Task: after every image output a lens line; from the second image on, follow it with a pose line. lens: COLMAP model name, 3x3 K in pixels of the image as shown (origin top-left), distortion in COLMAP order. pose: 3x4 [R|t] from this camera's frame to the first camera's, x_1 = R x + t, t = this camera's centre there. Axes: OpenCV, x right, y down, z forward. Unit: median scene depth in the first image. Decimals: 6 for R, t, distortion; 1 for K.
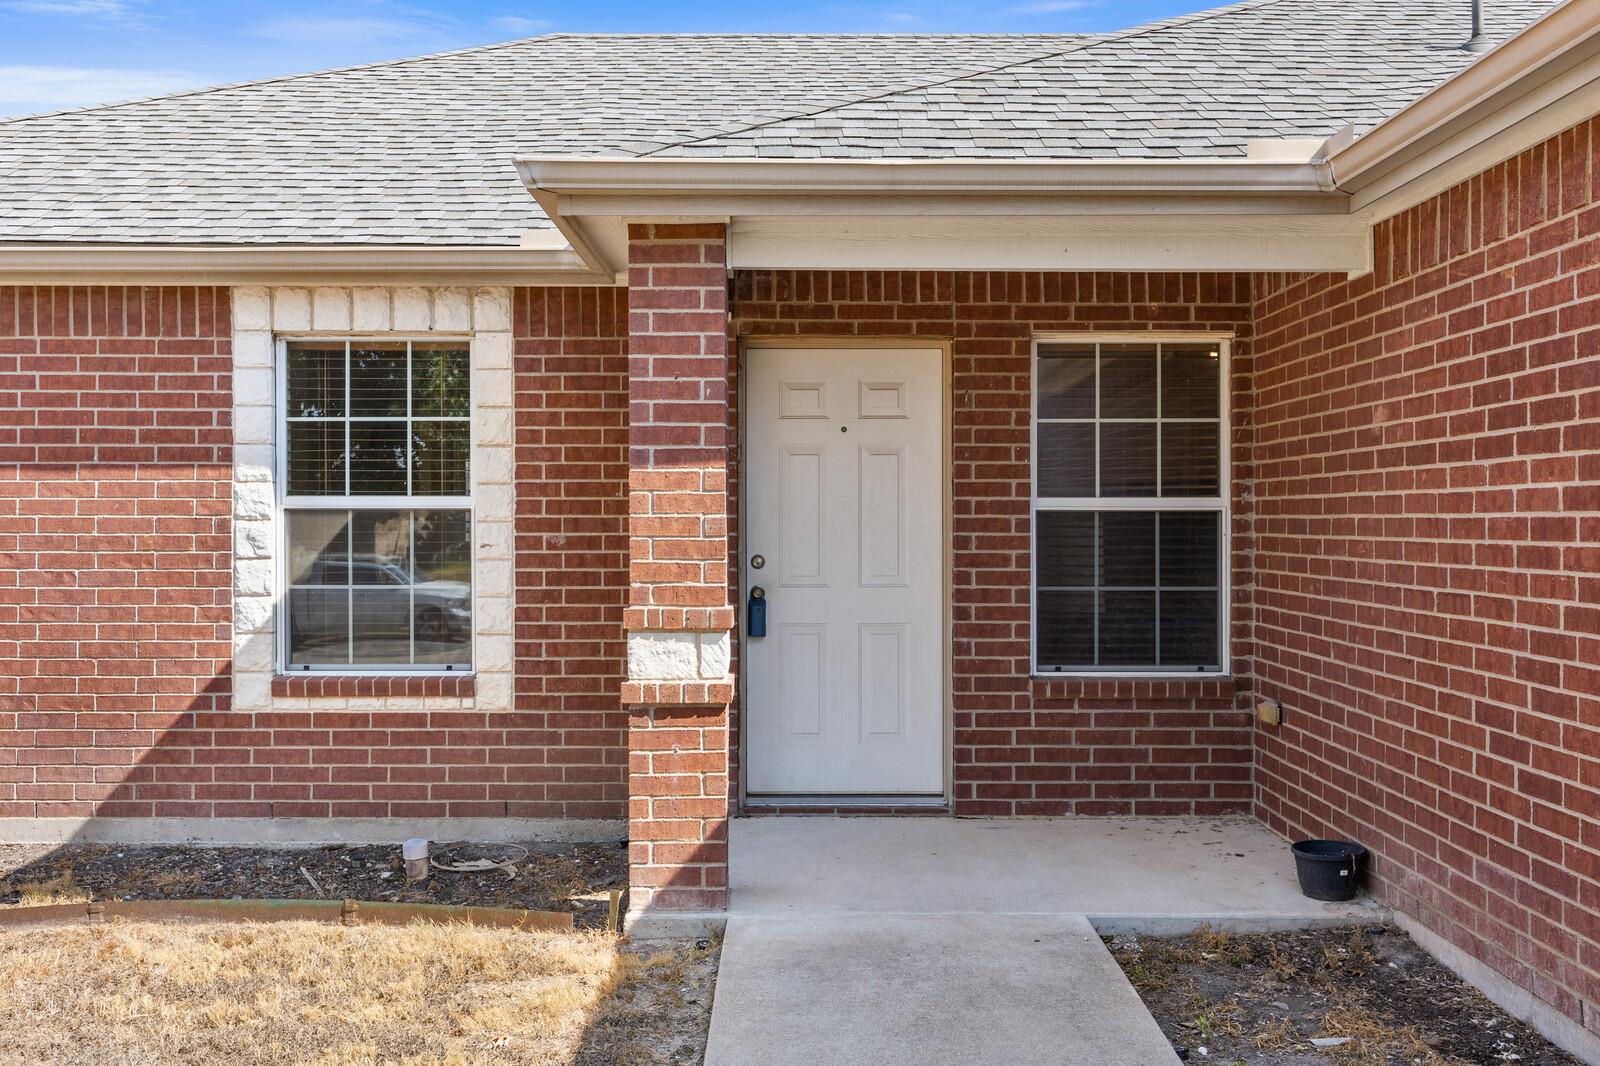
lens RADIAL K [[1531.6, 0, 802.9], [0, 1531.6, 527.4], [0, 0, 1]] dist [0.005536, 0.000000]
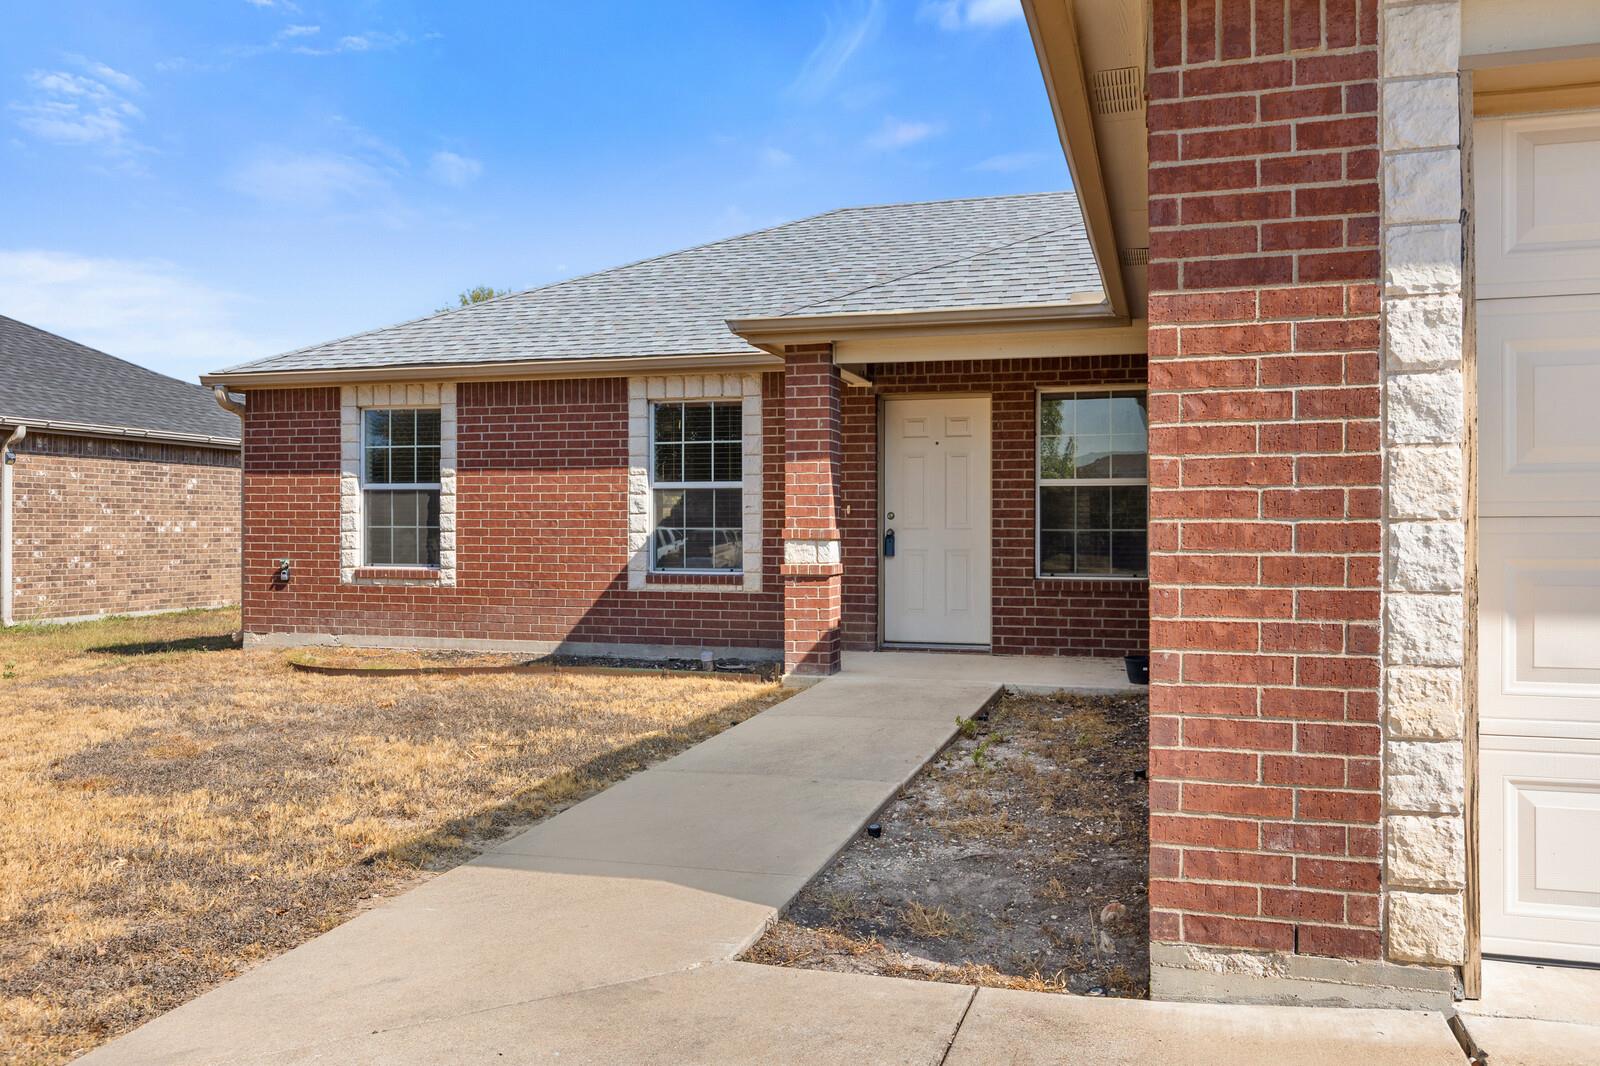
lens RADIAL K [[1241.6, 0, 800.0], [0, 1241.6, 531.8], [0, 0, 1]] dist [-0.001254, 0.005529]
pose [[0.957402, 0.002002, -0.288753, 0.307283], [-0.002916, 0.999992, -0.002735, 0.047630], [0.288745, 0.003460, 0.957400, -0.479768]]
